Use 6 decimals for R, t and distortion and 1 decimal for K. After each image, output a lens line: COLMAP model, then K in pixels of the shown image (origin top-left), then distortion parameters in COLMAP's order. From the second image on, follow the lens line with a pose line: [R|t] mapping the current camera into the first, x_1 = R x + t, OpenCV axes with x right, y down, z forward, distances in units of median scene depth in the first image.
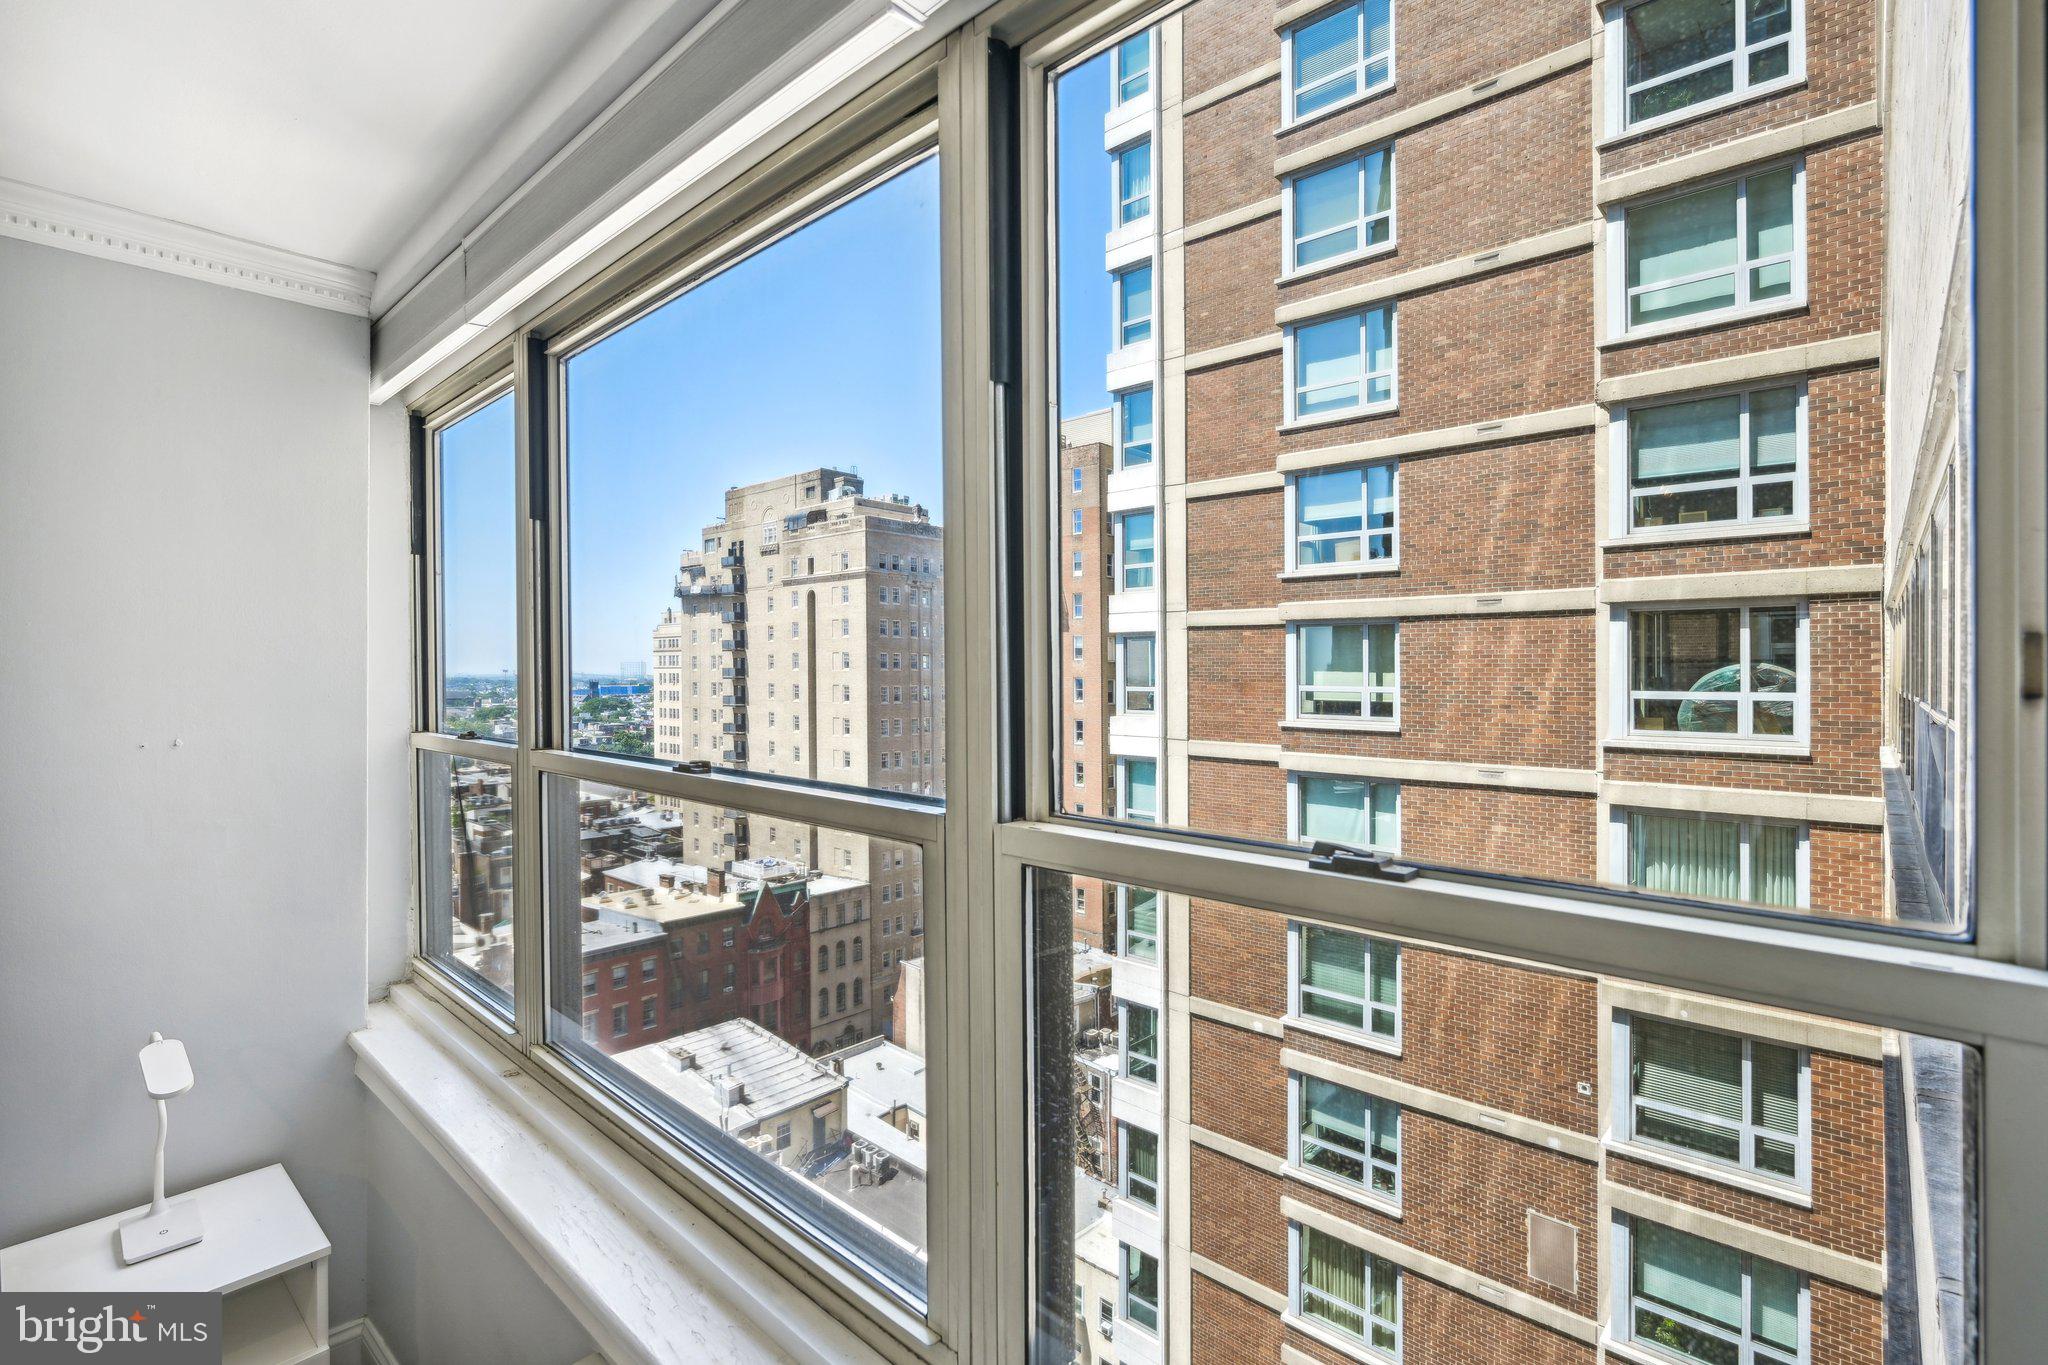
lens RADIAL K [[932.8, 0, 1017.7], [0, 932.8, 653.9], [0, 0, 1]] dist [-0.014815, 0.001148]
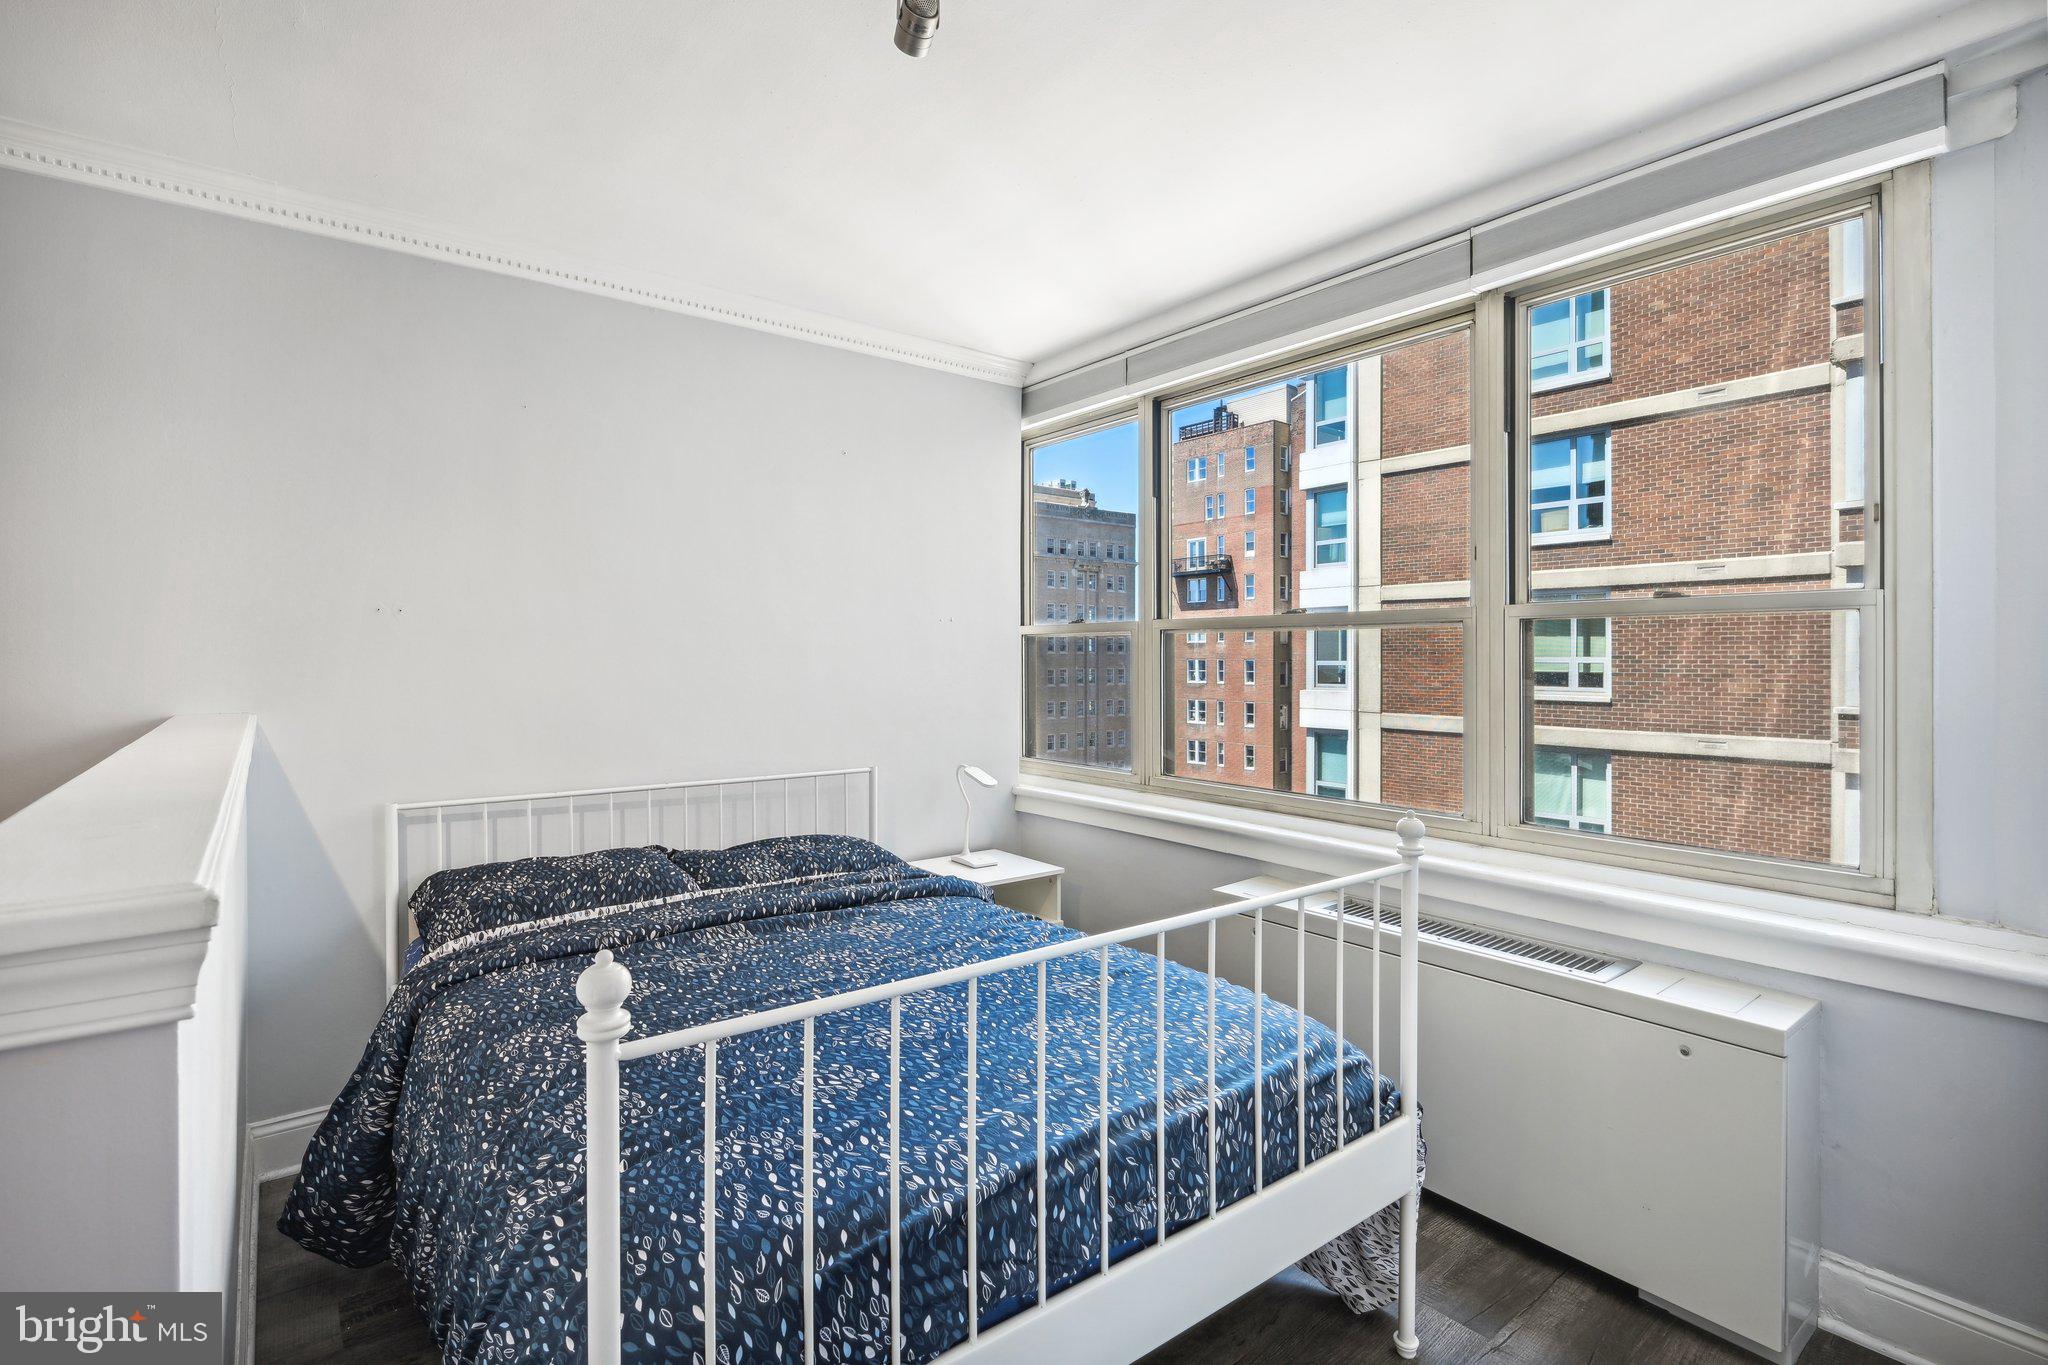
lens RADIAL K [[951.7, 0, 996.0], [0, 951.7, 657.7], [0, 0, 1]] dist [-0.019424, -0.001024]
pose [[0.984002, -0.002800, -0.178138, -0.051899], [0.005737, 0.999856, 0.015976, 0.015492], [0.178067, -0.016742, 0.983876, -0.099791]]
